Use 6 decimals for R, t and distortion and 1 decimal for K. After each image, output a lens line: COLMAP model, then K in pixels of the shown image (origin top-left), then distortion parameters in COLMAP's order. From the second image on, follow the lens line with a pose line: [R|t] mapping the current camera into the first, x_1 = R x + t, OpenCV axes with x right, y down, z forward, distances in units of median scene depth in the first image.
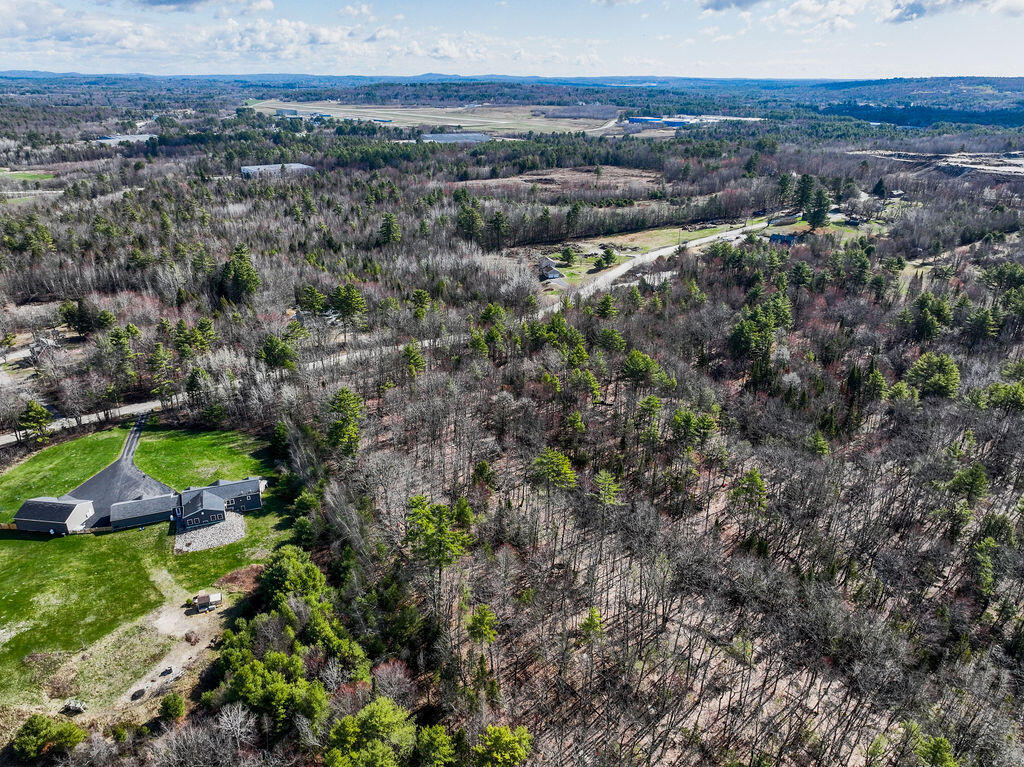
lens RADIAL K [[724.6, 0, 512.0], [0, 724.6, 383.5], [0, 0, 1]] dist [-0.003529, 0.022623]
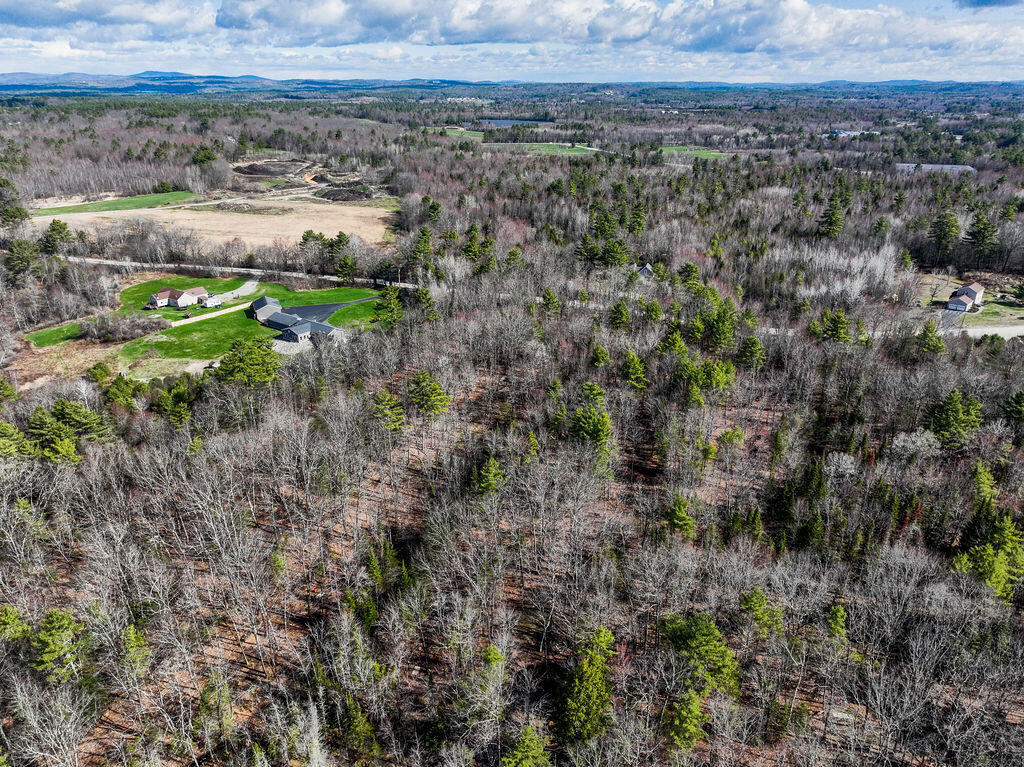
lens RADIAL K [[724.6, 0, 512.0], [0, 724.6, 383.5], [0, 0, 1]] dist [-0.003529, 0.022623]
pose [[0.520042, 0.324315, -0.790175, 0.631550], [-0.332734, 0.928951, 0.162290, -0.068895], [0.786667, 0.178521, 0.591004, 0.335085]]
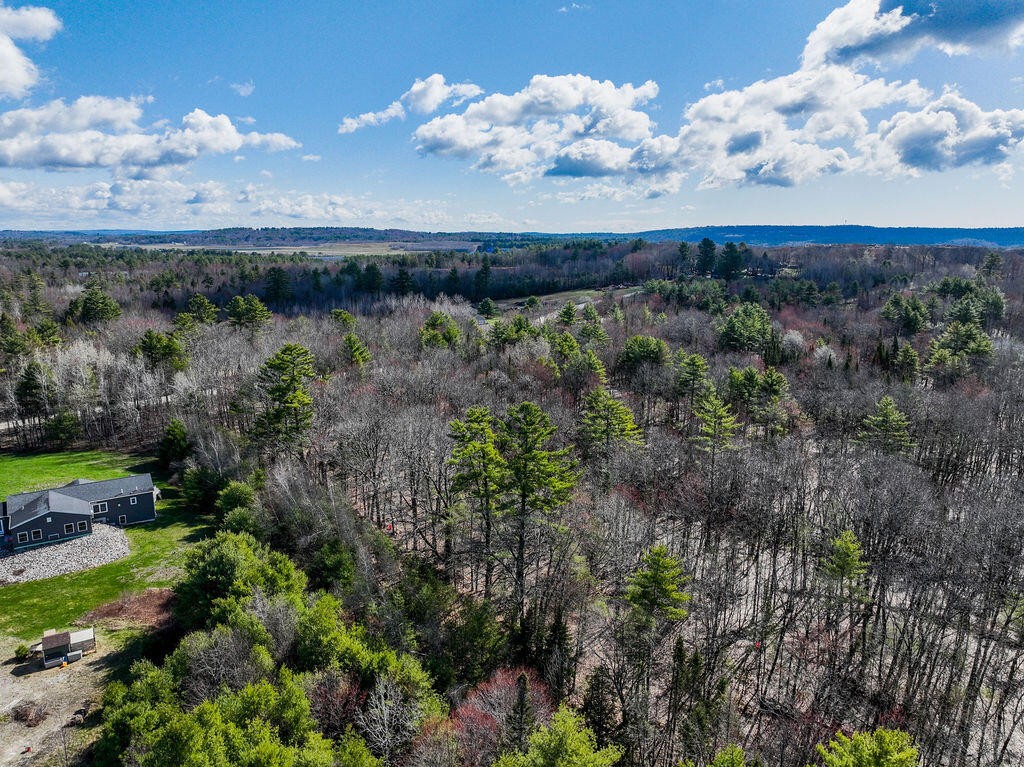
lens RADIAL K [[724.6, 0, 512.0], [0, 724.6, 383.5], [0, 0, 1]] dist [-0.003529, 0.022623]
pose [[0.979197, -0.043531, 0.198190, -0.117928], [0.081659, 0.978674, -0.188493, 0.136820], [-0.185758, 0.200756, 0.961869, 0.239341]]
